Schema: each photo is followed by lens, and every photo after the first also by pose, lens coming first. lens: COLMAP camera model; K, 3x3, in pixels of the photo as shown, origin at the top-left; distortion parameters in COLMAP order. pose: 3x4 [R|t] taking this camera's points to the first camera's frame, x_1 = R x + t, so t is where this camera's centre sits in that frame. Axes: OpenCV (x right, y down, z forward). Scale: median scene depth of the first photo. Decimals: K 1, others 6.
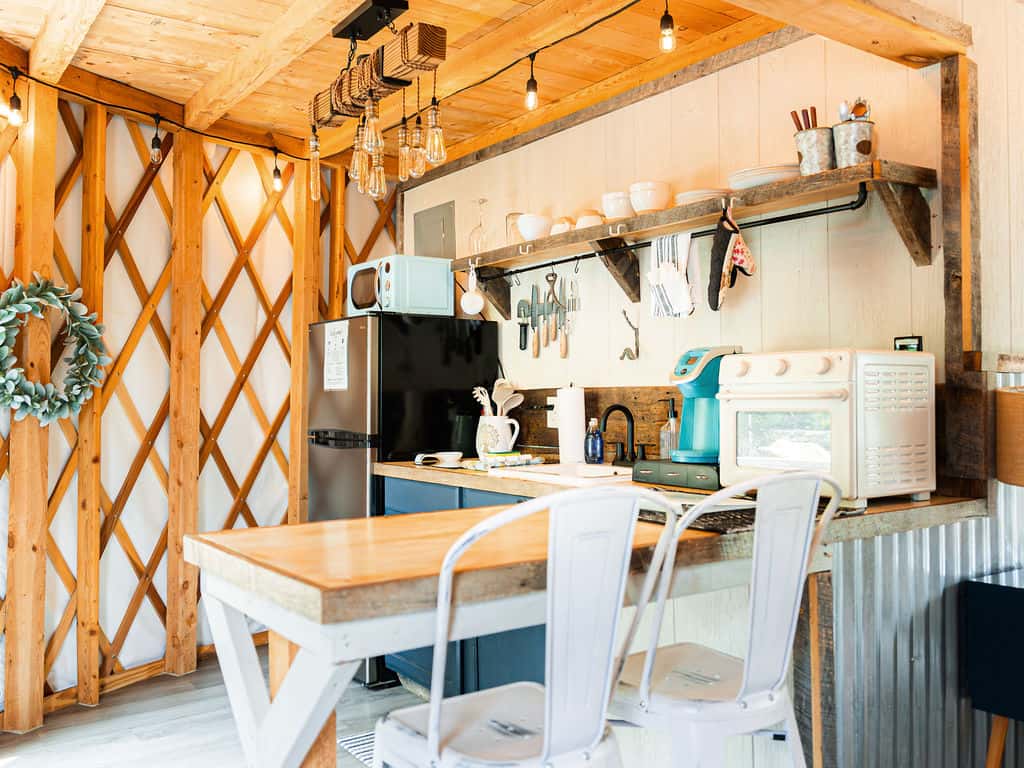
lens RADIAL K [[920.6, 0, 512.0], [0, 920.6, 384.0], [0, 0, 1]] dist [-0.003855, -0.004404]
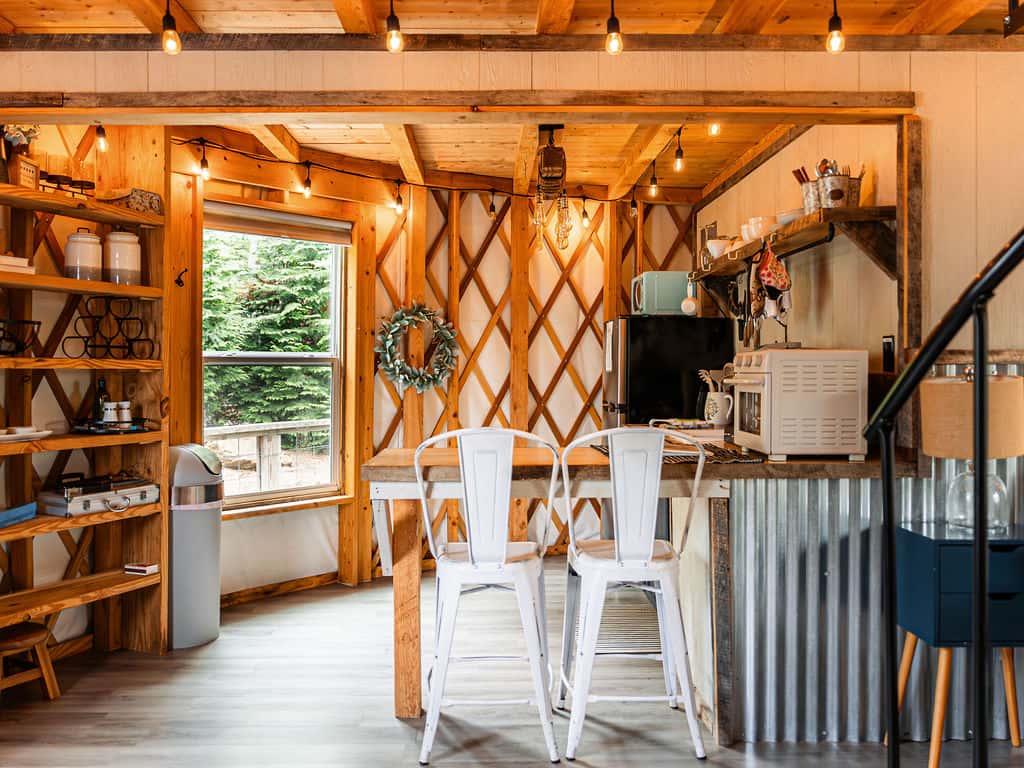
lens RADIAL K [[898.7, 0, 512.0], [0, 898.7, 384.0], [0, 0, 1]] dist [-0.009737, -0.007926]
pose [[0.832516, 0.012970, -0.553850, 0.456117], [0.004532, 0.999533, 0.030219, -0.016395], [0.553983, -0.027667, 0.832068, -0.217997]]
